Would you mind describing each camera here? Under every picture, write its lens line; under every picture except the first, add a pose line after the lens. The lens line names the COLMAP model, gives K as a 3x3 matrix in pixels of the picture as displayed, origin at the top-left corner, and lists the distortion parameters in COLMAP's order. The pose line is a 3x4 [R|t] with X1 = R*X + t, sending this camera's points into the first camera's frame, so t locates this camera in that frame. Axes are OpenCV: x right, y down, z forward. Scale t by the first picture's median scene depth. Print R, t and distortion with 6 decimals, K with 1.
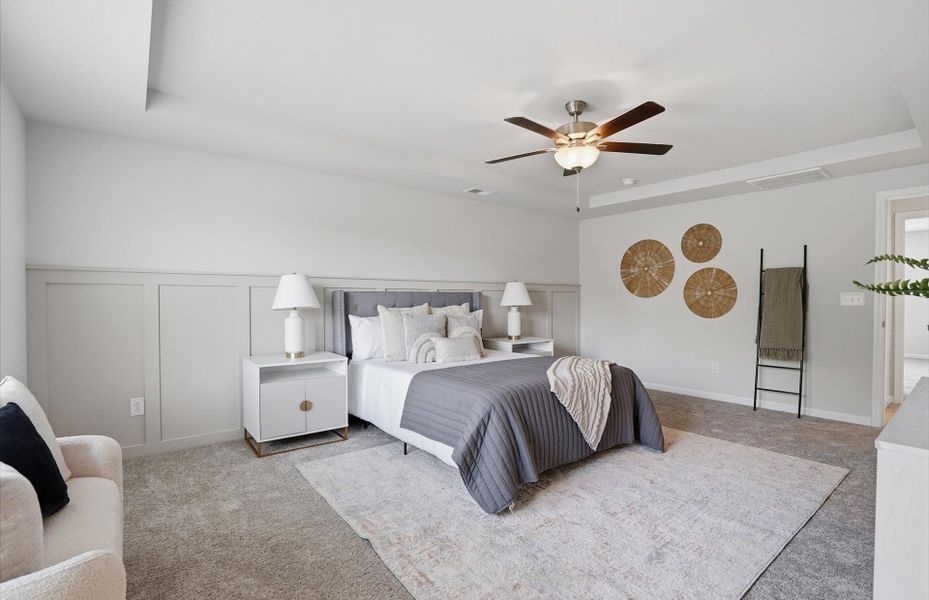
lens RADIAL K [[435.3, 0, 464.9], [0, 435.3, 304.0], [0, 0, 1]] dist [-0.021759, 0.000439]
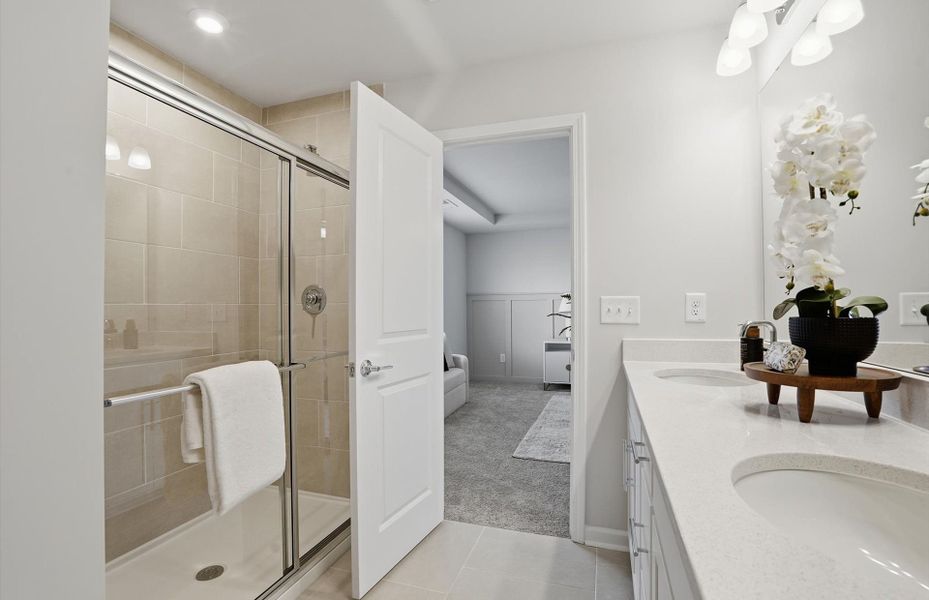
lens RADIAL K [[435.3, 0, 464.9], [0, 435.3, 304.0], [0, 0, 1]] dist [-0.021759, 0.000439]
pose [[0.550005, -0.012205, -0.835072, 0.912844], [-0.007796, 0.999775, -0.019746, 0.016276], [0.835125, 0.017370, 0.549786, -0.334646]]
